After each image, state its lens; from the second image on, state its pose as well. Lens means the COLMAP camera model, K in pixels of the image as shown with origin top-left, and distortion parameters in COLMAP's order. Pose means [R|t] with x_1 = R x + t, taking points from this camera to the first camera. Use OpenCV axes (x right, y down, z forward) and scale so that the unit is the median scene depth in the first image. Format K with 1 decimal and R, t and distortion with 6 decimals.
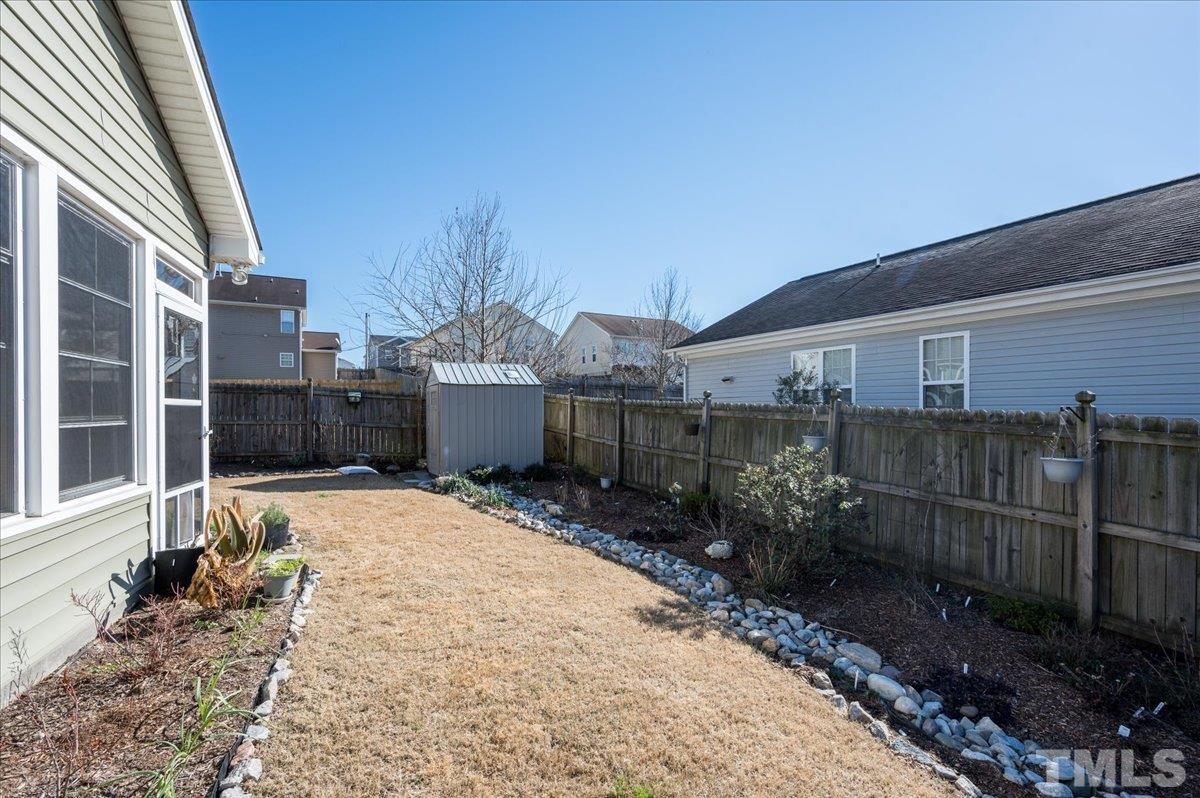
lens RADIAL K [[540.7, 0, 594.1], [0, 540.7, 407.3], [0, 0, 1]] dist [0.003075, 0.000007]
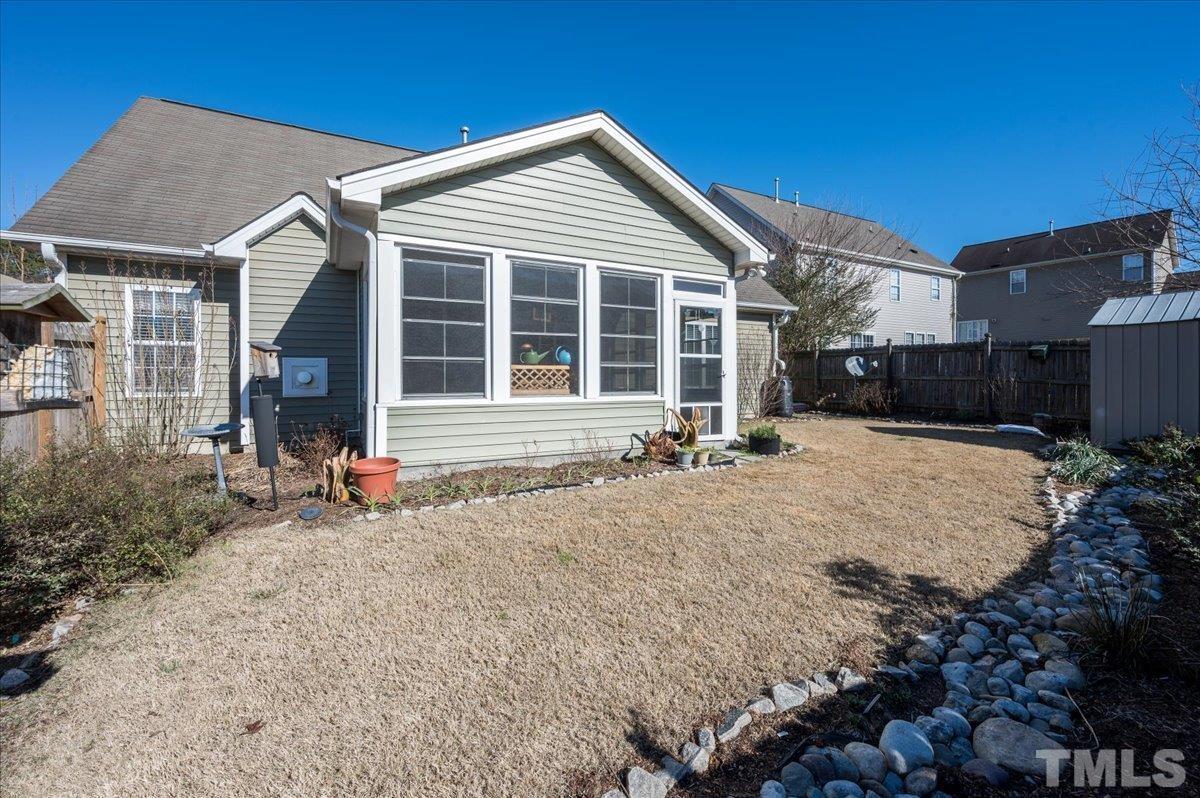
lens RADIAL K [[485.5, 0, 595.2], [0, 485.5, 387.8], [0, 0, 1]] dist [-0.002241, -0.000267]
pose [[0.141469, 0.018760, -0.989765, 0.796645], [0.007225, 0.999774, 0.019982, 0.062148], [0.989916, -0.009978, 0.141301, 0.436150]]
